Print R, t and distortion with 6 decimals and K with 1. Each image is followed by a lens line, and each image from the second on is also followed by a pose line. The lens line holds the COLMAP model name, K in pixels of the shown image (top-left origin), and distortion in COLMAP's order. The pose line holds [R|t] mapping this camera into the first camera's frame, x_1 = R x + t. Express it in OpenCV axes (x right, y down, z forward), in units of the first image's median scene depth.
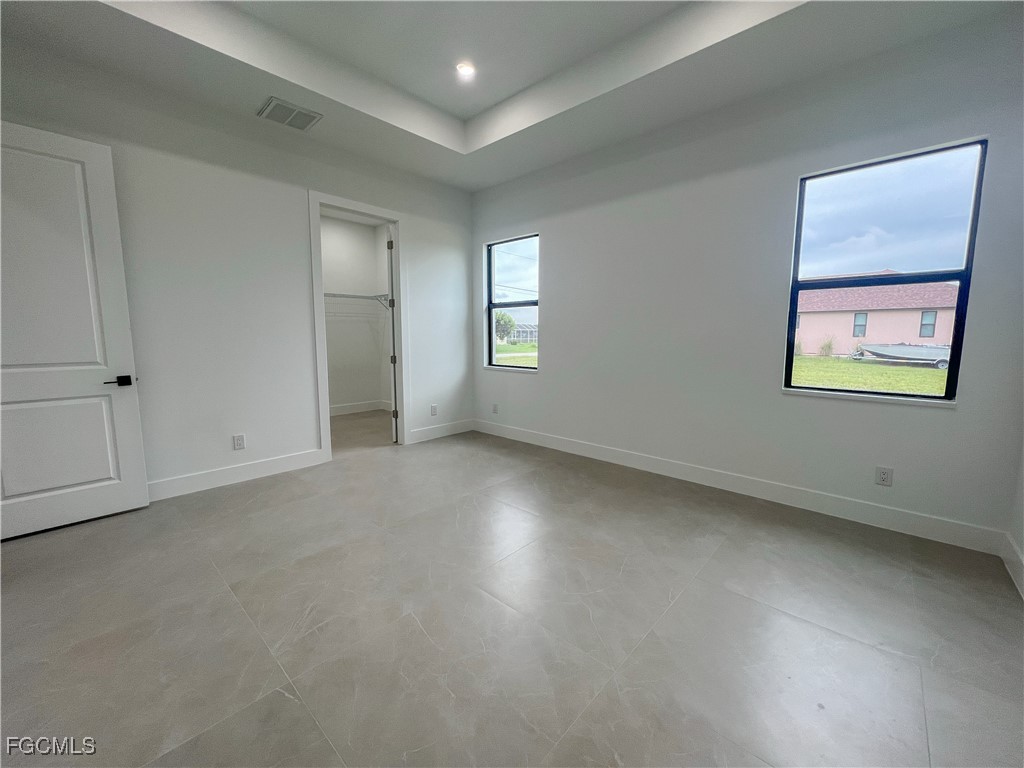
lens RADIAL K [[408.6, 0, 508.2], [0, 408.6, 383.9], [0, 0, 1]] dist [0.000751, -0.000001]
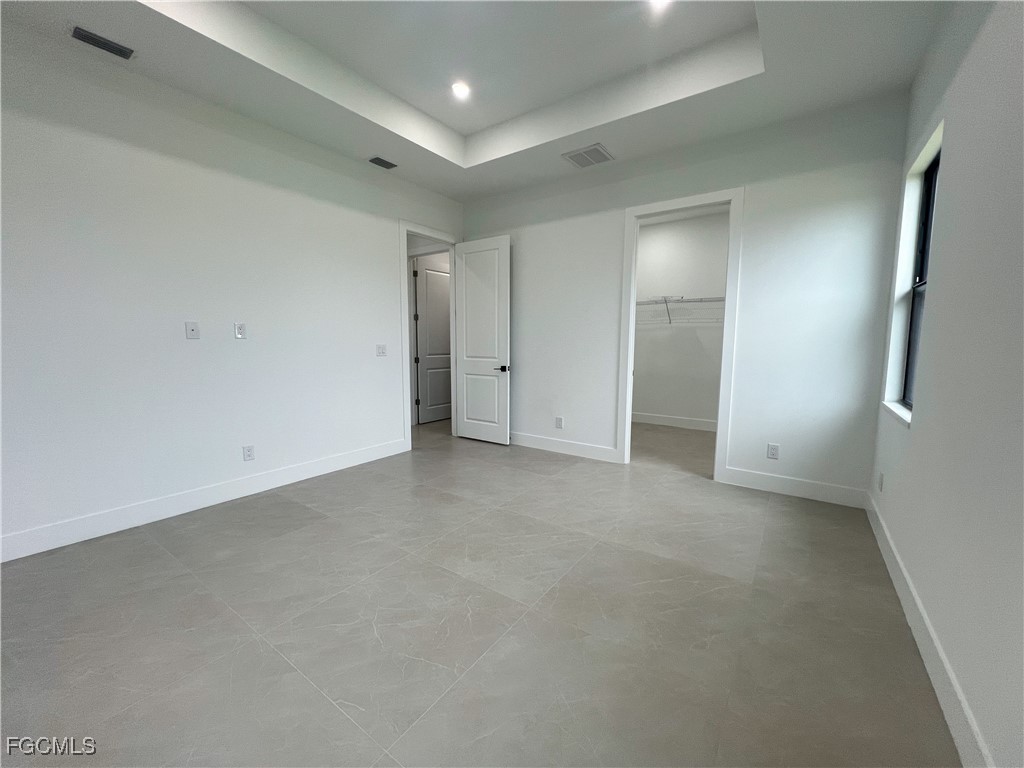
lens RADIAL K [[408.6, 0, 508.2], [0, 408.6, 383.9], [0, 0, 1]] dist [0.000751, -0.000001]
pose [[0.125821, 0.104300, -0.986555, 0.540910], [-0.121388, 0.988604, 0.089035, -0.070267], [0.984598, 0.108553, 0.137048, 0.554350]]
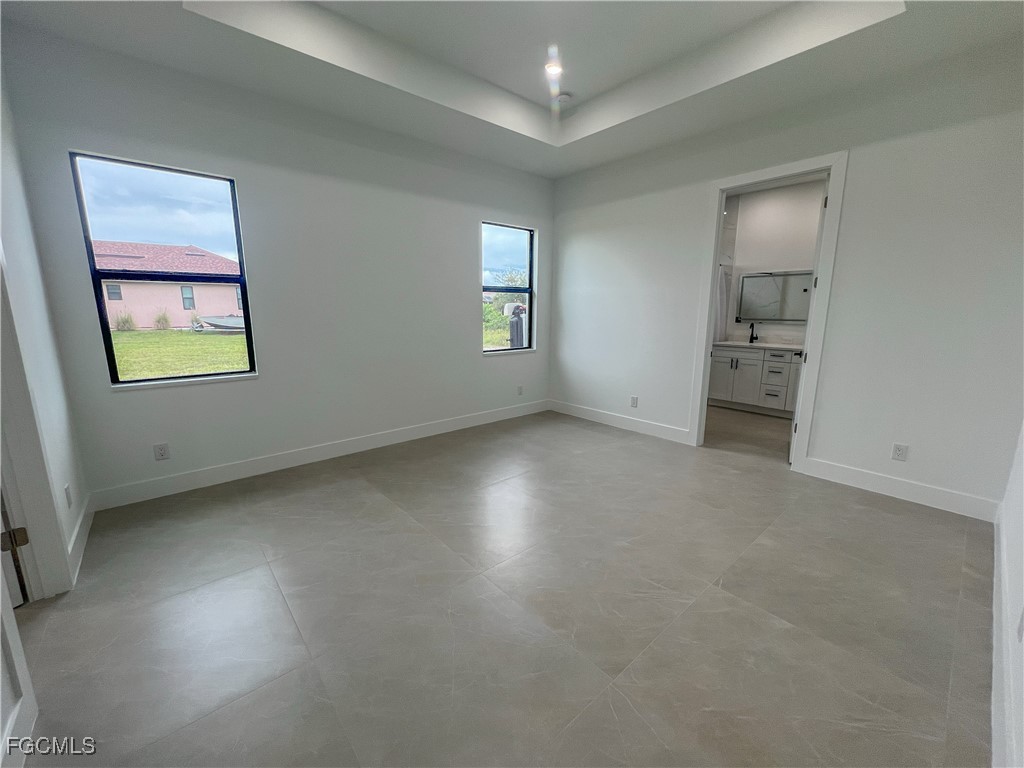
lens RADIAL K [[408.6, 0, 508.2], [0, 408.6, 383.9], [0, 0, 1]] dist [0.000751, -0.000001]
pose [[0.108675, -0.185500, 0.976616, -0.692950], [0.115303, 0.978156, 0.172962, -0.104694], [-0.987368, 0.093810, 0.127690, 0.536992]]
